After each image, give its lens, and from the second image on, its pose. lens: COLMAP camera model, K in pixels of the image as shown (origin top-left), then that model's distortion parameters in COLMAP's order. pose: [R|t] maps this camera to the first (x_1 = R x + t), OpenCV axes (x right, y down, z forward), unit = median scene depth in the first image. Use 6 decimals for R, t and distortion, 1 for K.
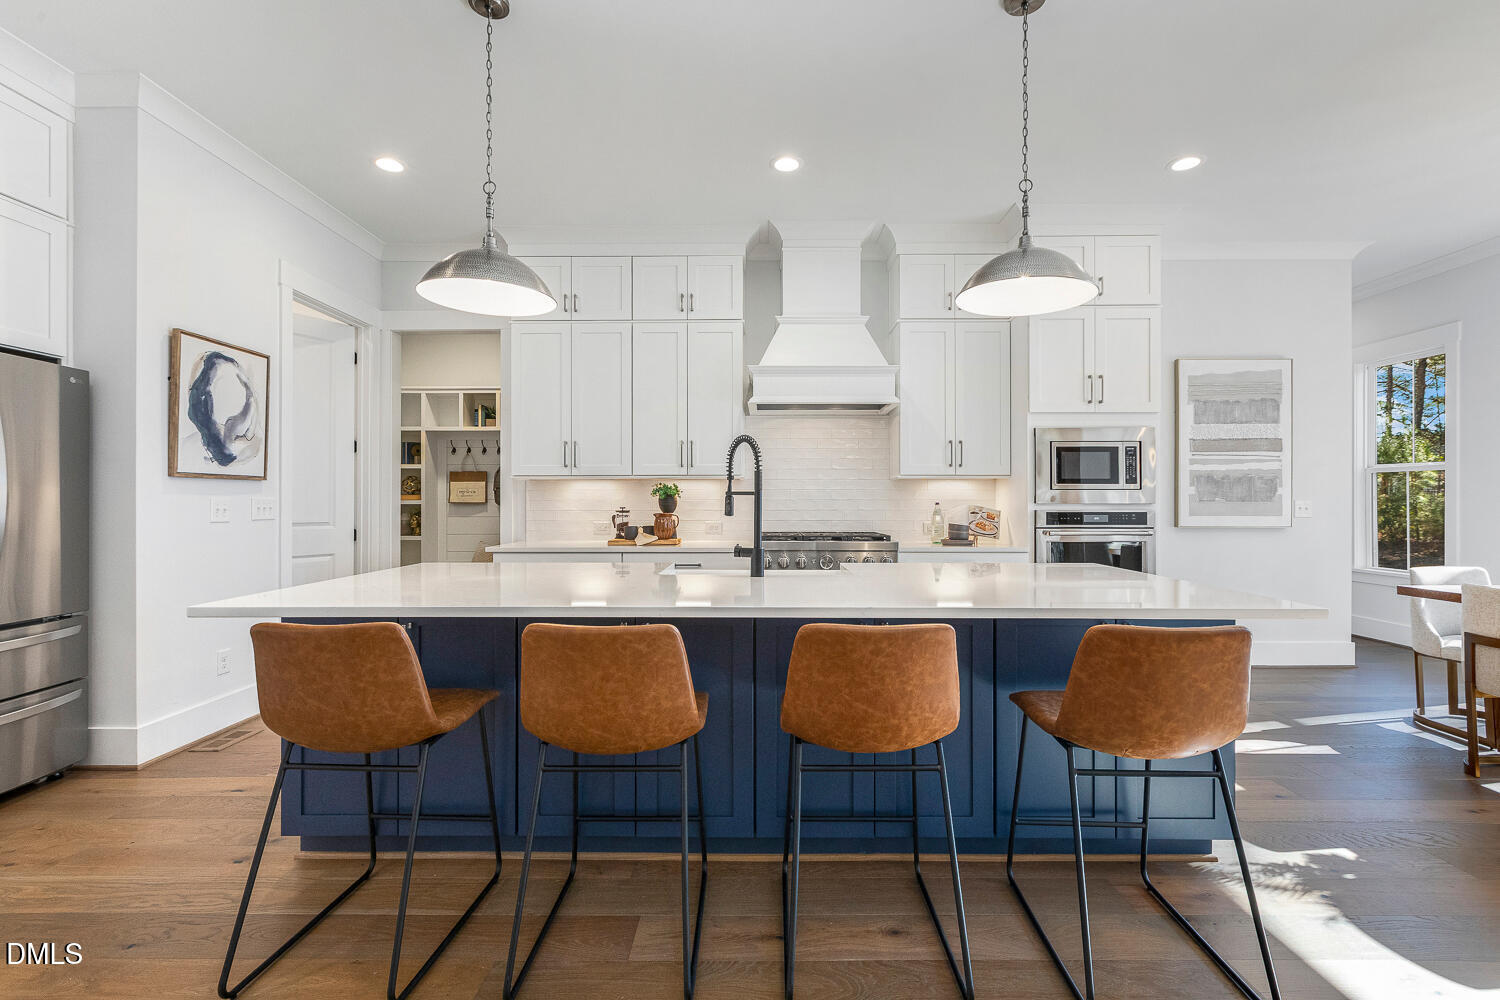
lens RADIAL K [[663.4, 0, 750.0], [0, 663.4, 500.0], [0, 0, 1]] dist [0.002062, 0.000152]
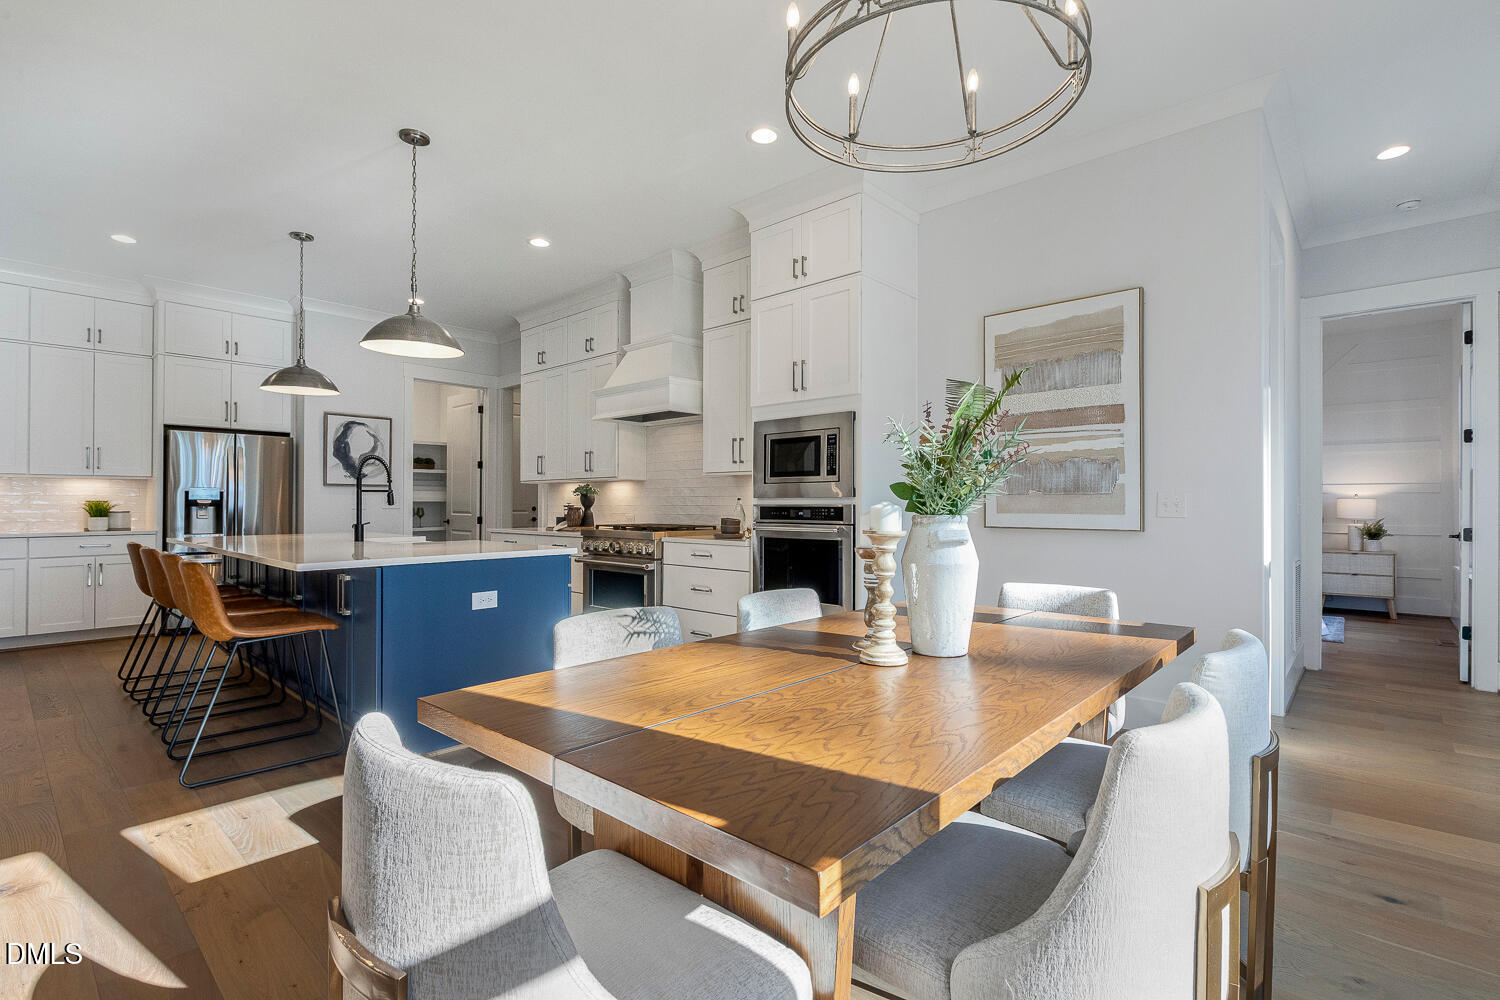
lens RADIAL K [[684.0, 0, 761.6], [0, 684.0, 496.8], [0, 0, 1]] dist [-0.000379, -0.000214]
pose [[0.752305, -0.006817, -0.658779, 1.110742], [0.000543, 0.999953, -0.009727, 0.013606], [0.658814, 0.006960, 0.752273, 0.233793]]
